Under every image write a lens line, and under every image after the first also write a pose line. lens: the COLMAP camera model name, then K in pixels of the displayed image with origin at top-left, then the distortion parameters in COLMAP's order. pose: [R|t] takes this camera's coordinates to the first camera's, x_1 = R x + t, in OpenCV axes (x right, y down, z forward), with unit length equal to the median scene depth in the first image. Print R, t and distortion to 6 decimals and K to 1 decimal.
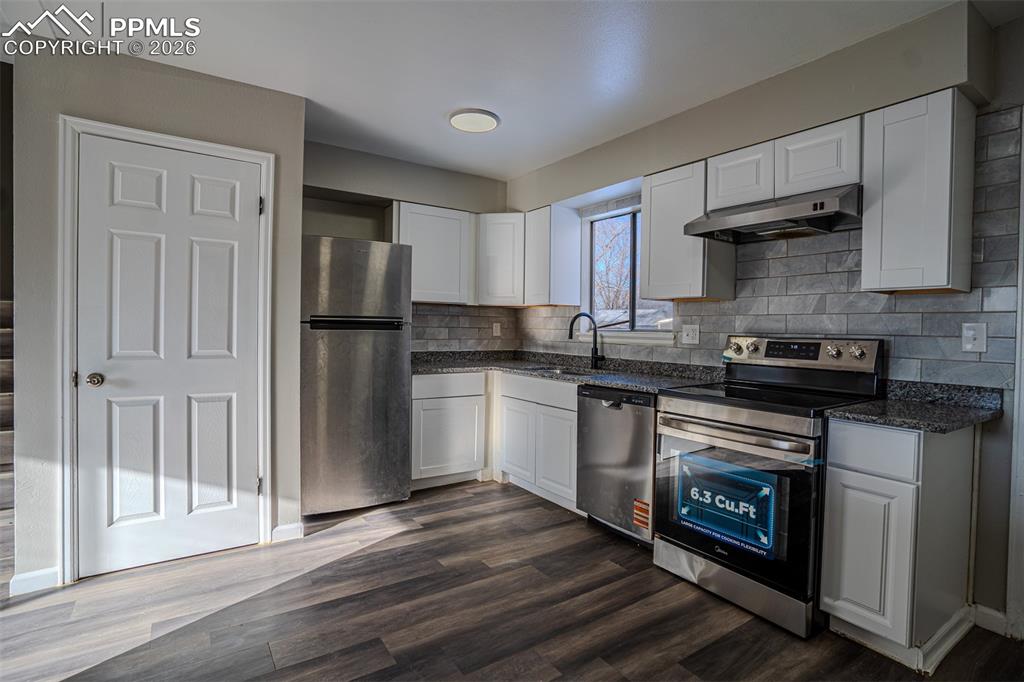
lens RADIAL K [[503.3, 0, 504.7], [0, 503.3, 339.0], [0, 0, 1]] dist [-0.004113, 0.000263]
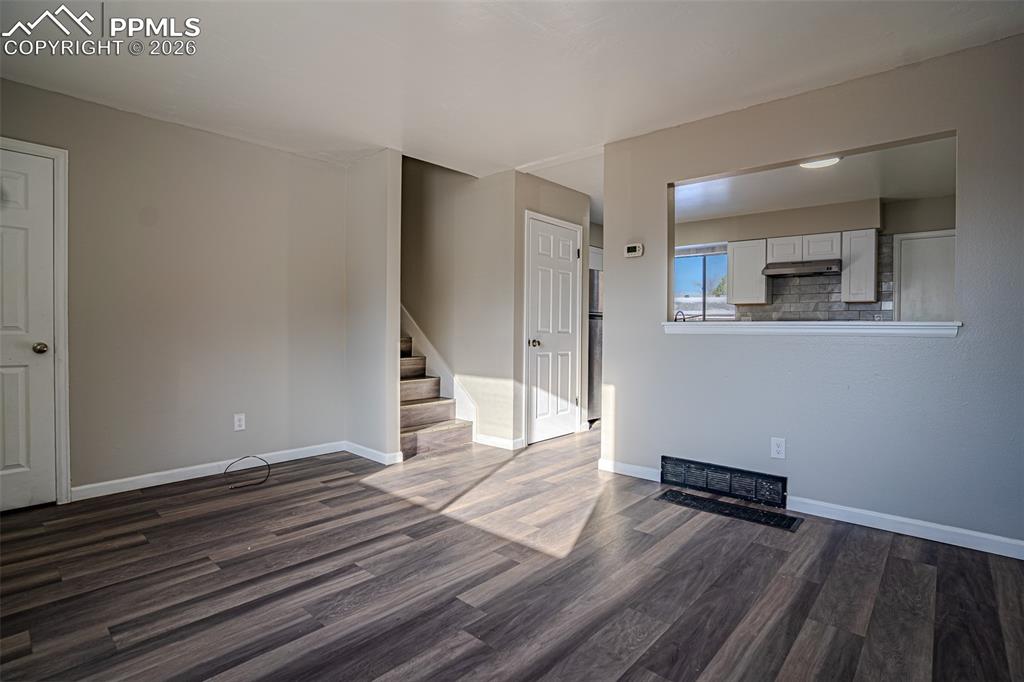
lens RADIAL K [[503.3, 0, 517.7], [0, 503.3, 339.5], [0, 0, 1]] dist [-0.004113, 0.000263]
pose [[0.960298, -0.012640, 0.278691, -1.393395], [0.012079, 0.999920, 0.003733, 0.057016], [-0.278716, -0.000219, 0.960373, -0.863819]]
